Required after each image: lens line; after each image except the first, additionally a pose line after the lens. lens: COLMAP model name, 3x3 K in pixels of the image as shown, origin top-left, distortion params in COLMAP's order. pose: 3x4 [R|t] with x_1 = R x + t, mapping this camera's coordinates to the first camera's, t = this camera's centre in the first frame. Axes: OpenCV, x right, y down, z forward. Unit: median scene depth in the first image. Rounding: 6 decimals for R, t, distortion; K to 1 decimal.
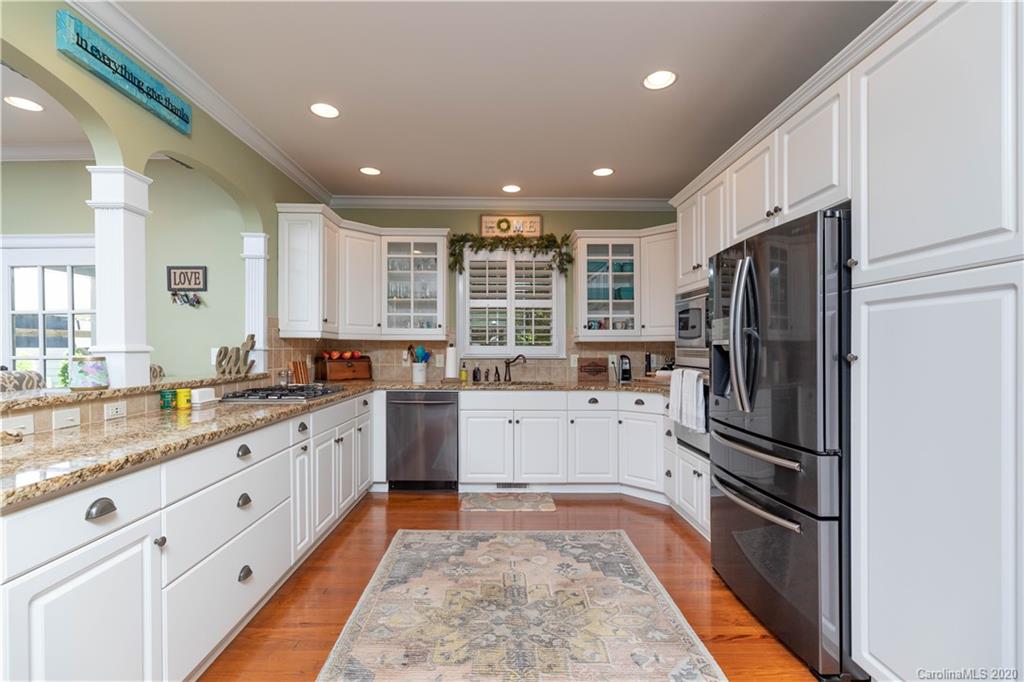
lens RADIAL K [[466.7, 0, 497.6], [0, 466.7, 352.1], [0, 0, 1]] dist [0.004398, 0.000380]
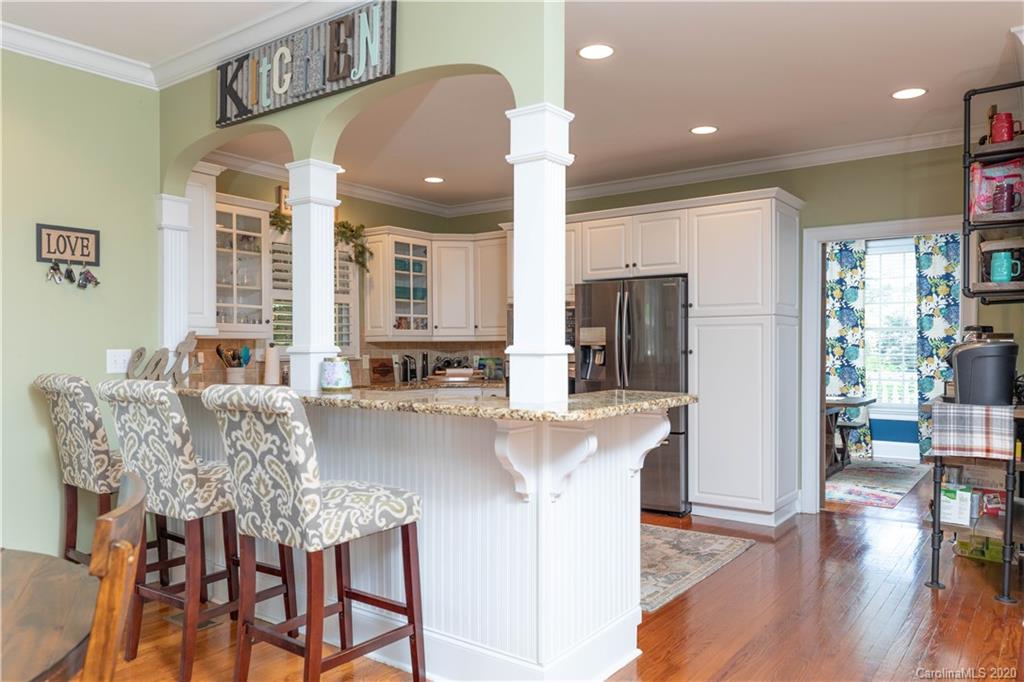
lens RADIAL K [[744.6, 0, 510.2], [0, 744.6, 351.3], [0, 0, 1]] dist [-0.002920, 0.000703]
pose [[0.592192, -0.006004, 0.805775, -1.022924], [0.010039, 0.999950, 0.000072, 0.000840], [-0.805735, 0.008047, 0.592222, -0.126240]]
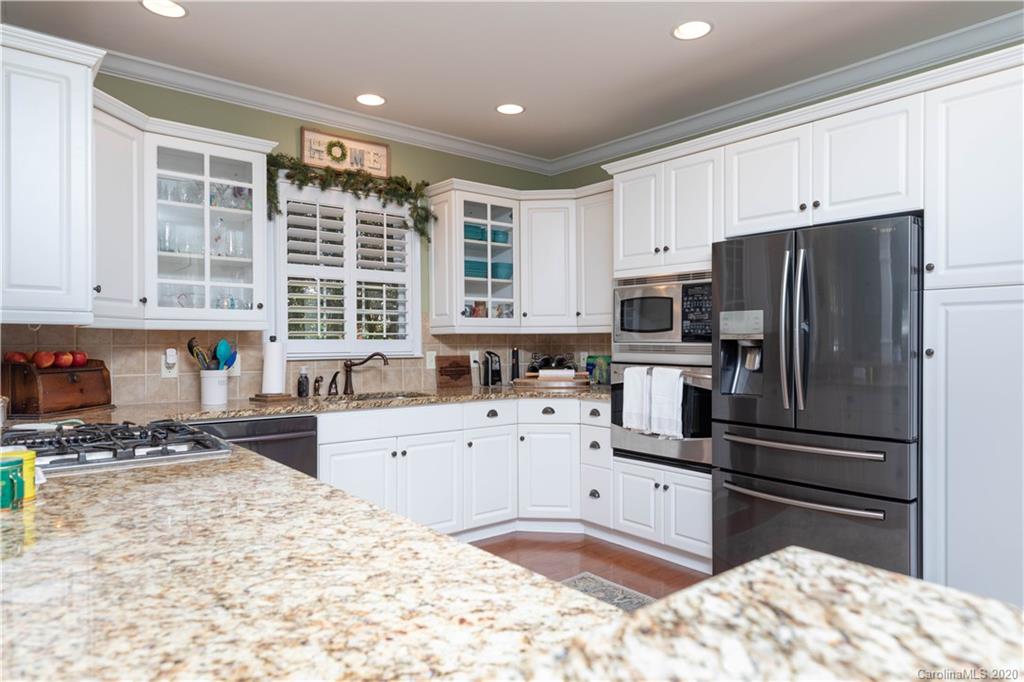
lens RADIAL K [[649.2, 0, 506.3], [0, 649.2, 344.7], [0, 0, 1]] dist [0.010624, 0.002663]
pose [[0.776707, -0.006771, 0.629825, -0.441708], [0.007353, 0.999972, 0.001683, -0.007265], [-0.629819, 0.003324, 0.776735, 0.189475]]
